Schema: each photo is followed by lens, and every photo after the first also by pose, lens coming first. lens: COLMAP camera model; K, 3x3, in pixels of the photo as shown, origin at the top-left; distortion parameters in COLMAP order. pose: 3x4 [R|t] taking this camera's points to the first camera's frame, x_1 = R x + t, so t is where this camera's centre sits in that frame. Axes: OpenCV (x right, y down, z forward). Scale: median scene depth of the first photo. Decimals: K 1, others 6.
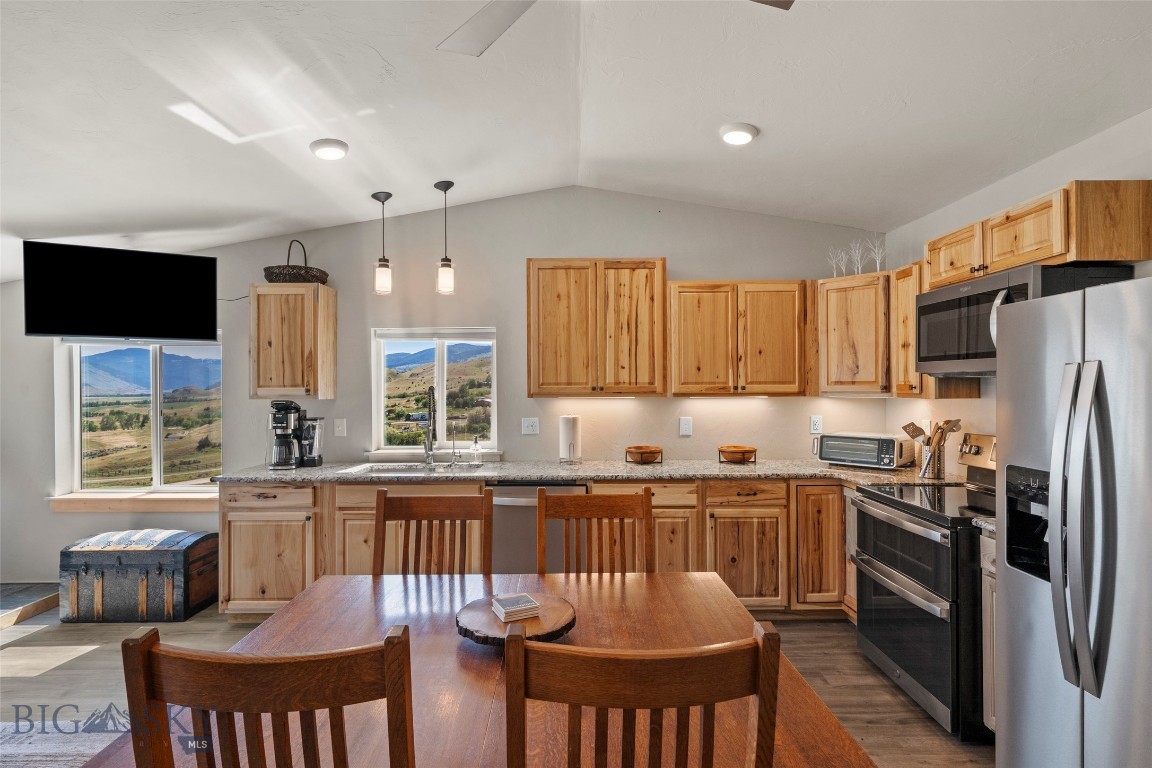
lens RADIAL K [[576.0, 0, 576.0], [0, 576.0, 383.7], [0, 0, 1]] dist [0.001474, 0.000142]
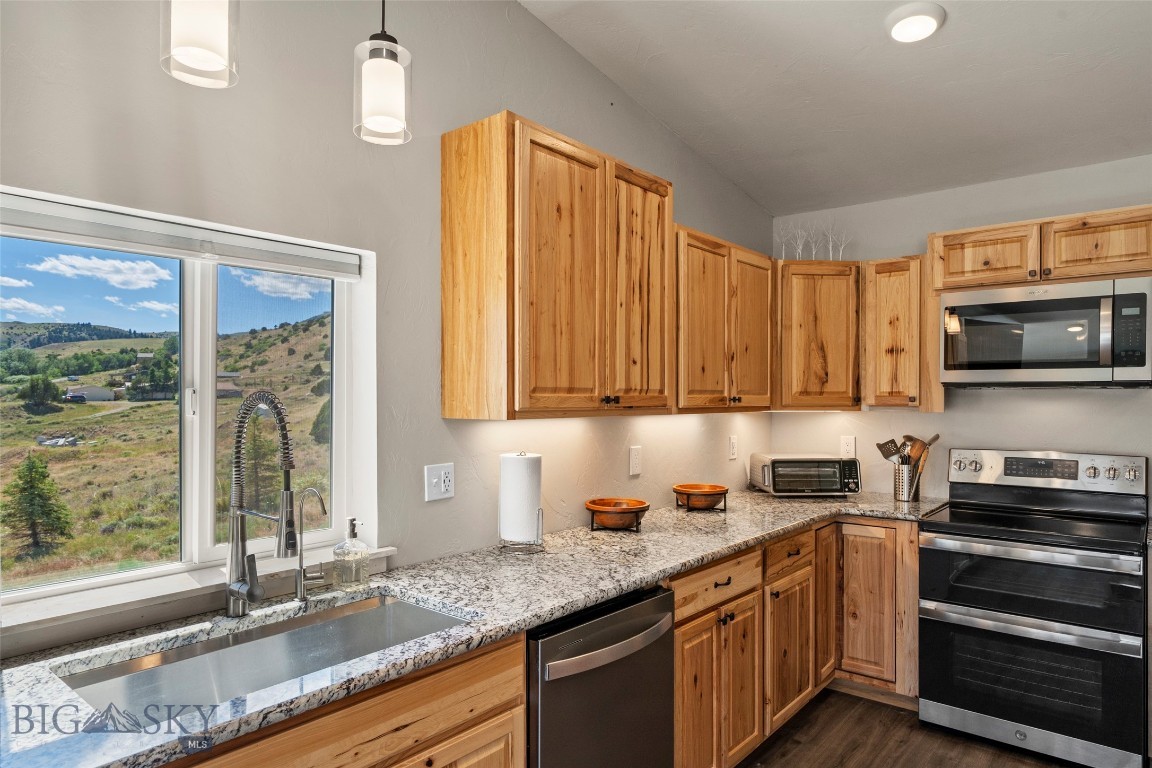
lens RADIAL K [[698.4, 0, 568.4], [0, 698.4, 401.4], [0, 0, 1]] dist [0.000842, -0.003761]
pose [[0.639838, 0.000419, 0.768510, -0.492966], [-0.006880, 0.999963, 0.005182, 0.006875], [-0.768479, -0.008603, 0.639817, 0.637103]]
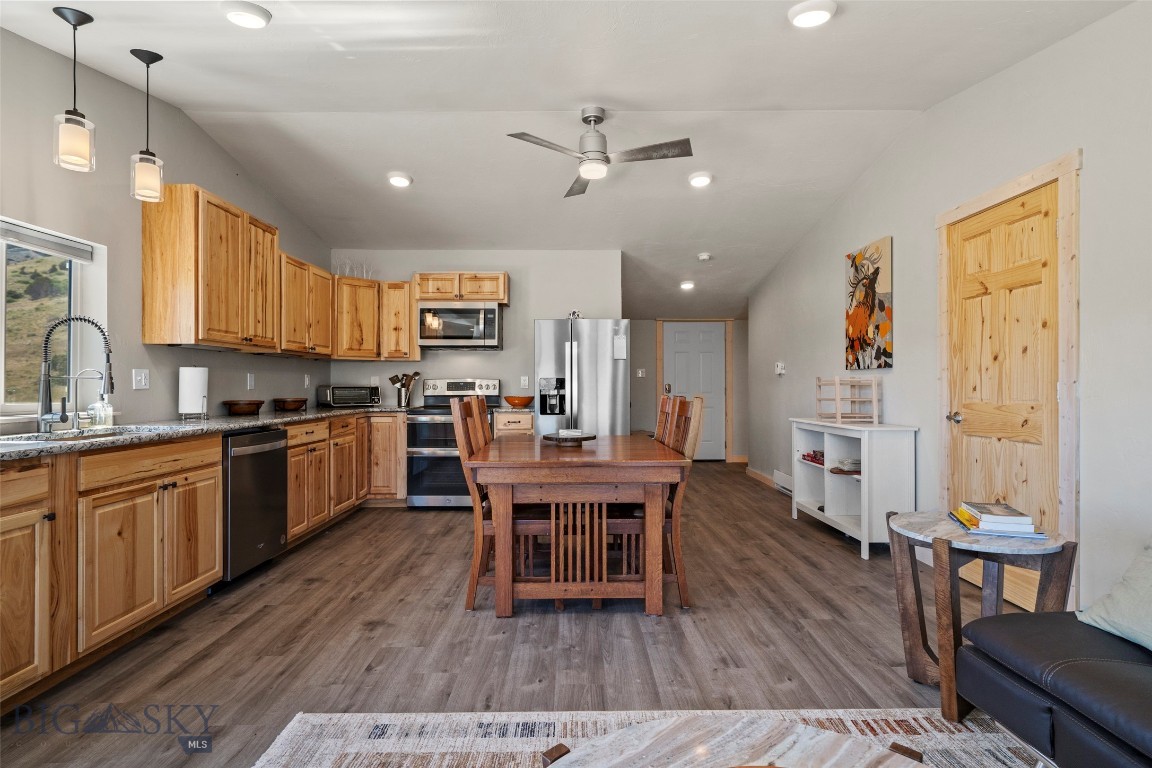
lens RADIAL K [[576.0, 0, 575.7], [0, 576.0, 385.2], [0, 0, 1]] dist [0.001474, 0.000142]
pose [[-0.005459, 0.004866, 0.999973, -1.005029], [-0.004378, 0.999978, -0.004890, 0.093761], [-0.999976, -0.004405, -0.005437, 0.440290]]
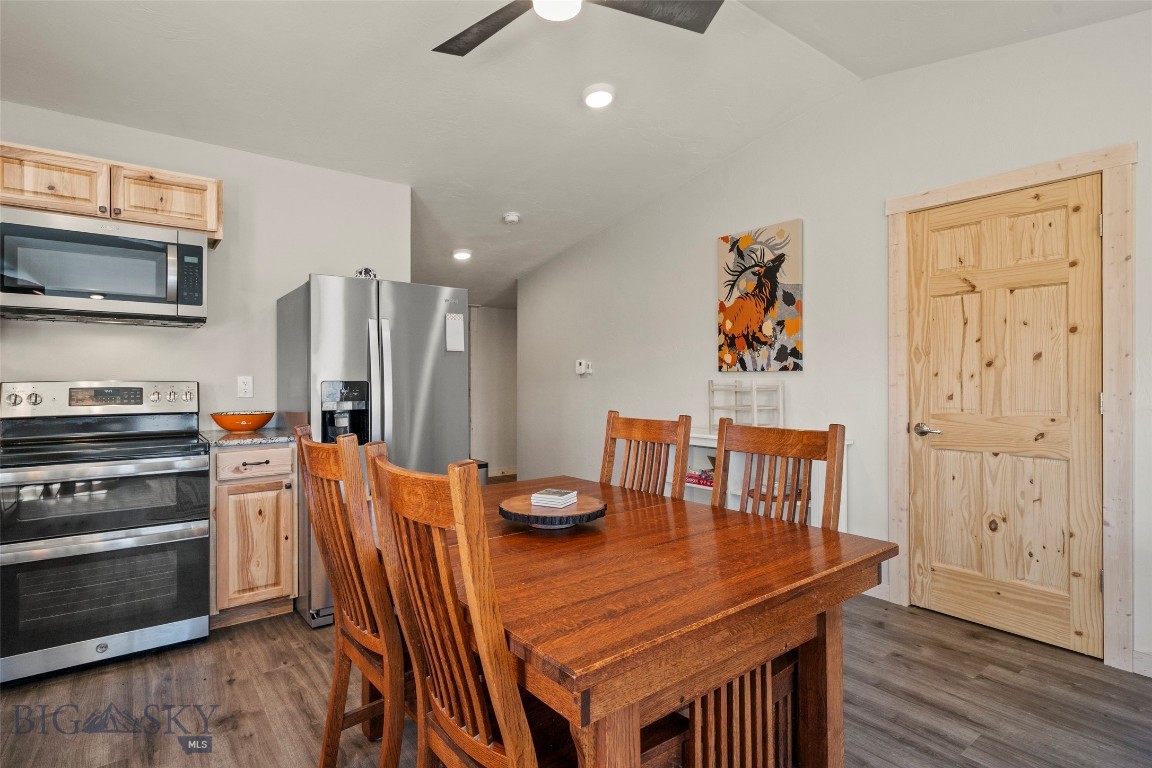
lens RADIAL K [[576.0, 0, 571.9], [0, 576.0, 379.3], [0, 0, 1]] dist [0.001474, 0.000142]
pose [[-0.610779, 0.003253, 0.791794, -0.432907], [-0.001203, 0.999987, -0.005036, 0.071986], [-0.791800, -0.004029, -0.610767, 0.721590]]
